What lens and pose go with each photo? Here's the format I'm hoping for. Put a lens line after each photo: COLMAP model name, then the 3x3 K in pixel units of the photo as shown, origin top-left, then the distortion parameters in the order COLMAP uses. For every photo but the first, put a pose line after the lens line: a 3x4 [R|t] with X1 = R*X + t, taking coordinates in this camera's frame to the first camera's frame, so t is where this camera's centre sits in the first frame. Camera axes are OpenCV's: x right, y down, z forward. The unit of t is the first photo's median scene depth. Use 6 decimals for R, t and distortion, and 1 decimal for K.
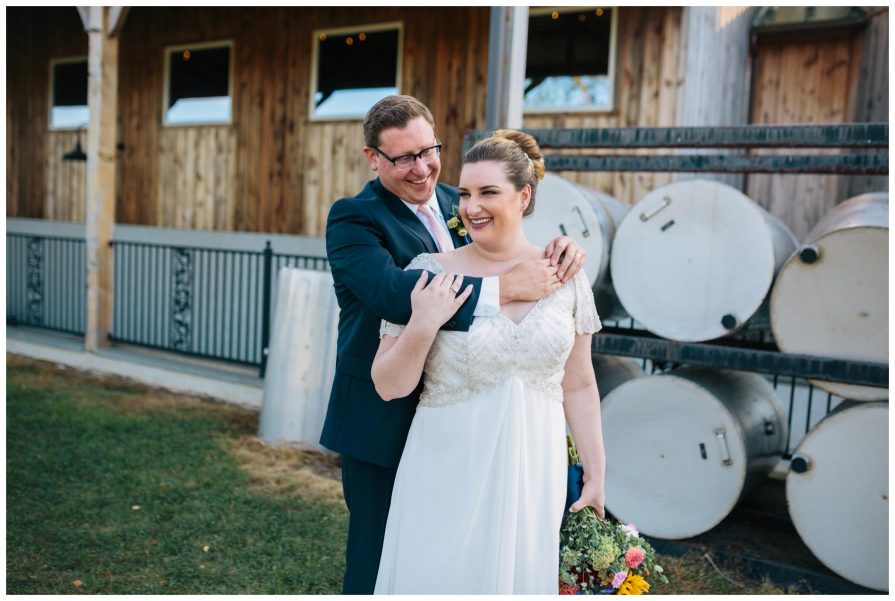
lens RADIAL K [[854.5, 0, 441.6], [0, 854.5, 302.0], [0, 0, 1]] dist [-0.027087, 0.000000]
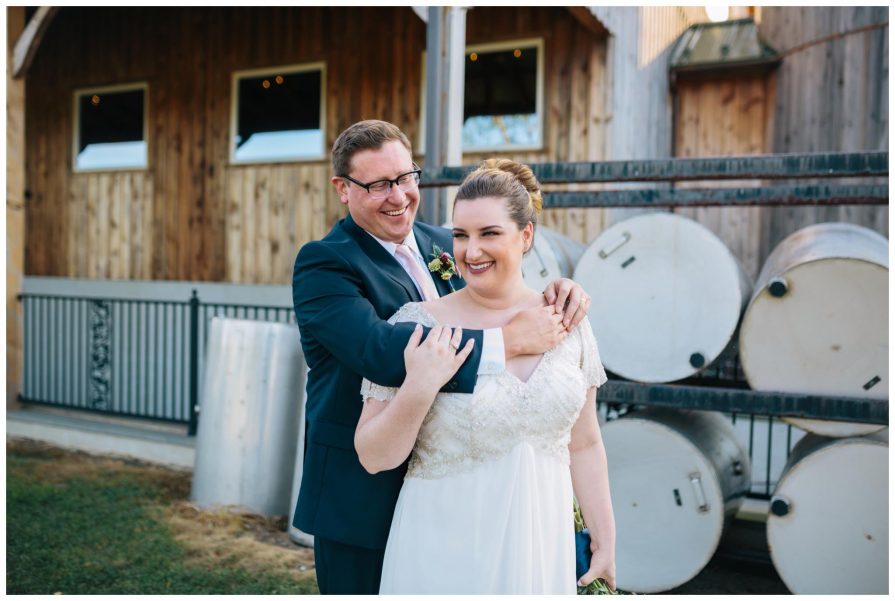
lens RADIAL K [[854.5, 0, 446.4], [0, 854.5, 301.3], [0, 0, 1]] dist [-0.027087, 0.000000]
pose [[0.994516, -0.031608, 0.099692, -0.031610], [0.036421, 0.998239, -0.046833, -0.007058], [-0.098036, 0.050207, 0.993916, 0.057484]]
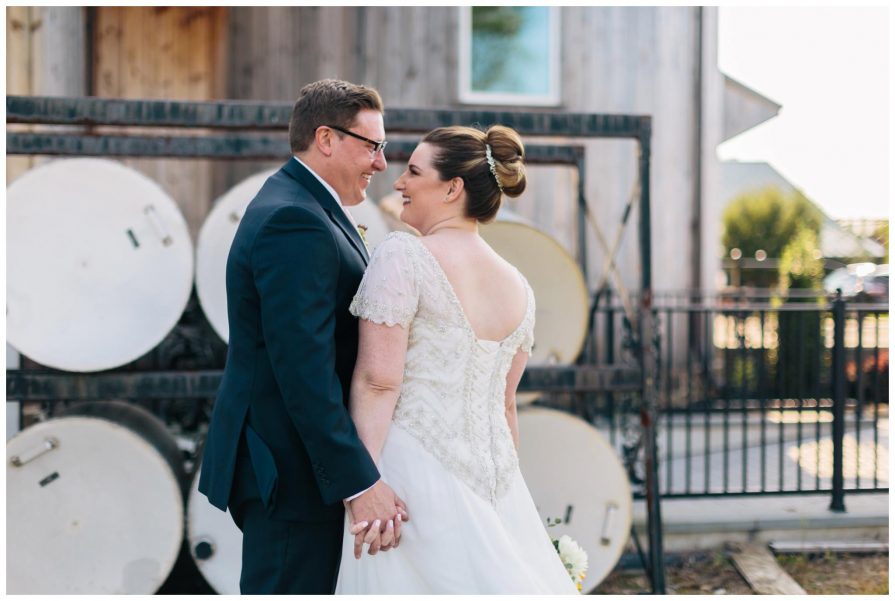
lens RADIAL K [[1289.7, 0, 463.2], [0, 1289.7, 307.5], [0, 0, 1]] dist [-0.008208, 0.000000]
pose [[0.735857, -0.067890, 0.673725, -0.360878], [0.088483, 0.996071, 0.003730, -0.002653], [-0.671331, 0.056869, 0.738973, -0.006227]]
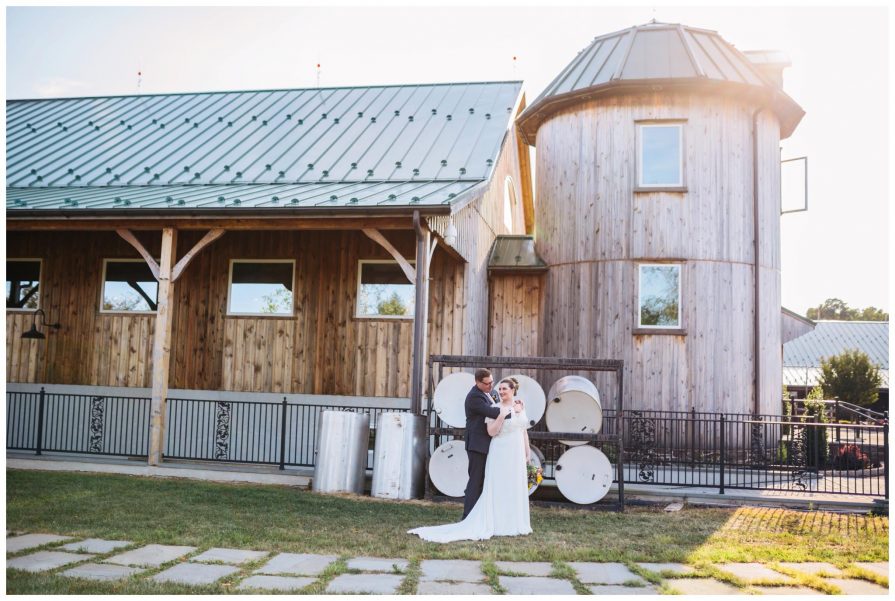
lens RADIAL K [[854.5, 0, 450.7], [0, 854.5, 301.2], [0, 0, 1]] dist [-0.027087, 0.000000]
pose [[0.930058, 0.012703, 0.367193, -0.863055], [0.046106, 0.987467, -0.150943, 0.034177], [-0.364508, 0.157315, 0.917816, -1.426895]]
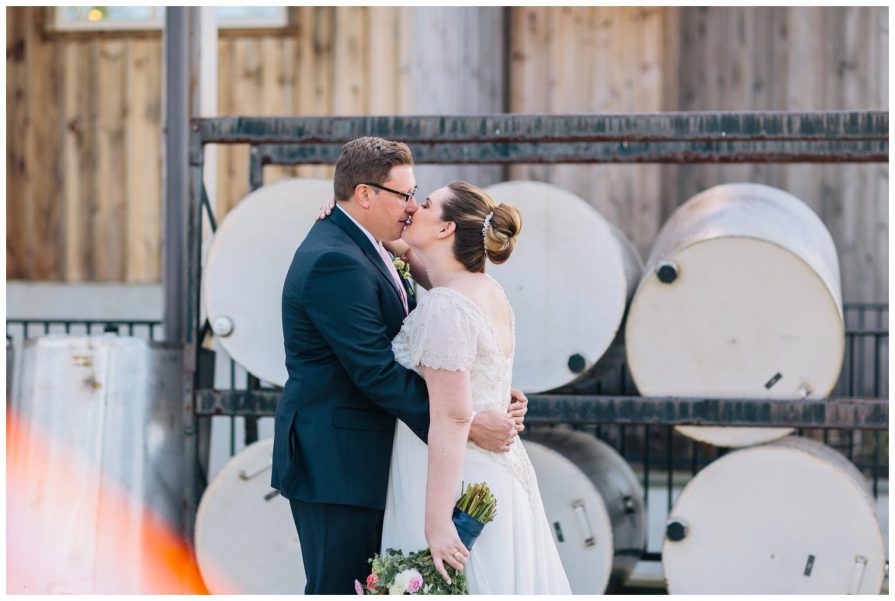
lens RADIAL K [[2141.2, 0, 444.7], [0, 2141.2, 308.6], [0, 0, 1]] dist [0.000976, 0.000000]
pose [[0.940047, -0.056249, 0.336374, -0.363851], [0.070947, 0.996981, -0.031554, 0.022116], [-0.333584, 0.053527, 0.941200, -0.679554]]
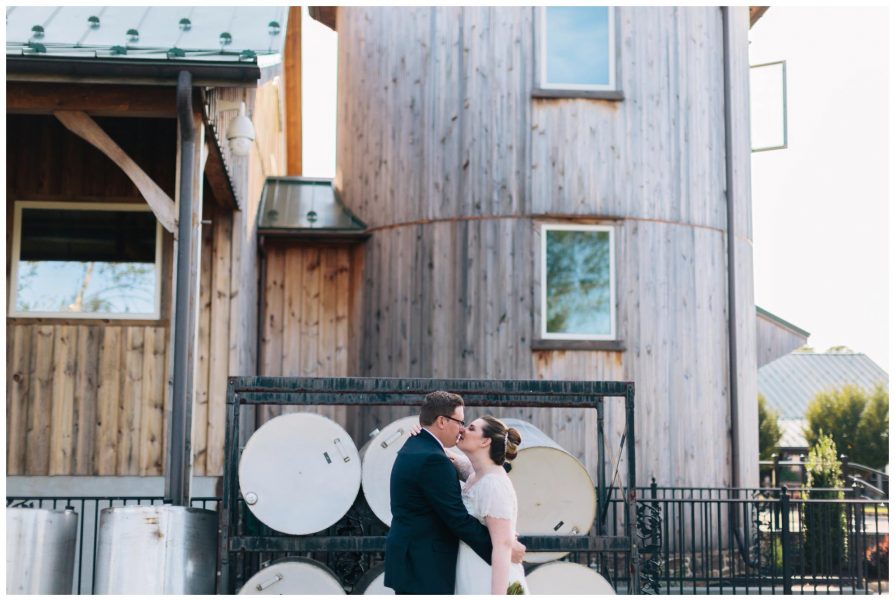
lens RADIAL K [[1289.7, 0, 466.8], [0, 1289.7, 271.1], [0, 0, 1]] dist [-0.008208, 0.000000]
pose [[0.789410, 0.041985, 0.612429, -0.805055], [0.084194, 0.980825, -0.175764, -0.000064], [-0.608065, 0.190312, 0.770739, -0.609975]]
